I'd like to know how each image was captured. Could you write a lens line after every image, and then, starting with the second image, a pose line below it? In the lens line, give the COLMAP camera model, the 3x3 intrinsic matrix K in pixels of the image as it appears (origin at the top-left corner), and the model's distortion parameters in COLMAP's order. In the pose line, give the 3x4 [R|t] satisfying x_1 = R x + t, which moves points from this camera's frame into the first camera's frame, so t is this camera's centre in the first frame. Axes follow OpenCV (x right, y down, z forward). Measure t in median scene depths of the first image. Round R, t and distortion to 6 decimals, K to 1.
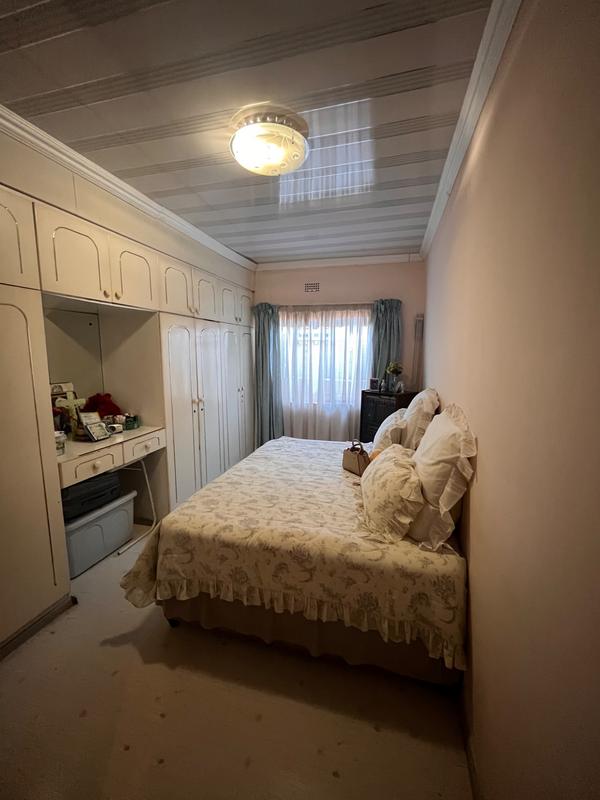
lens RADIAL K [[323.6, 0, 300.7], [0, 323.6, 399.6], [0, 0, 1]] dist [-0.004649, 0.000916]
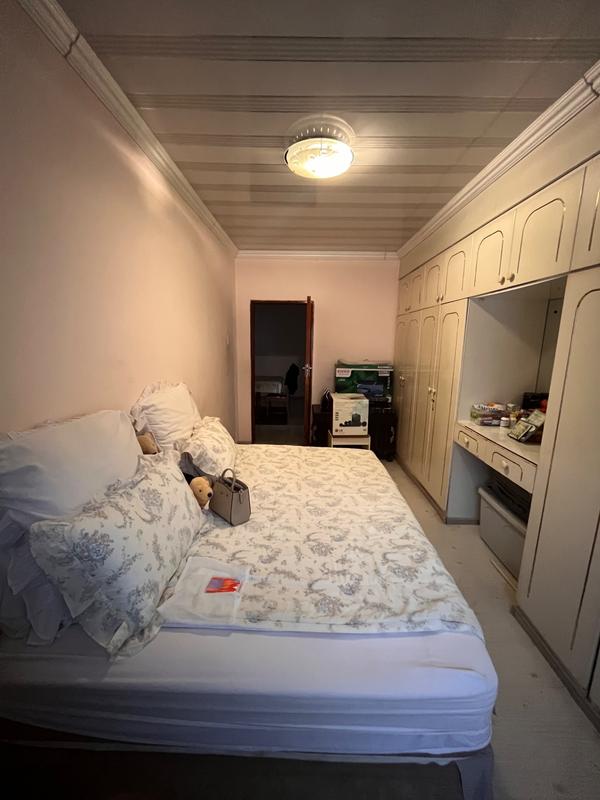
lens RADIAL K [[323.6, 0, 300.4], [0, 323.6, 401.2], [0, 0, 1]] dist [-0.004649, 0.000916]
pose [[-0.965893, 0.033687, -0.256740, 0.226326], [-0.054430, 0.942936, 0.328494, -0.270862], [0.253155, 0.331265, -0.908942, 1.819505]]
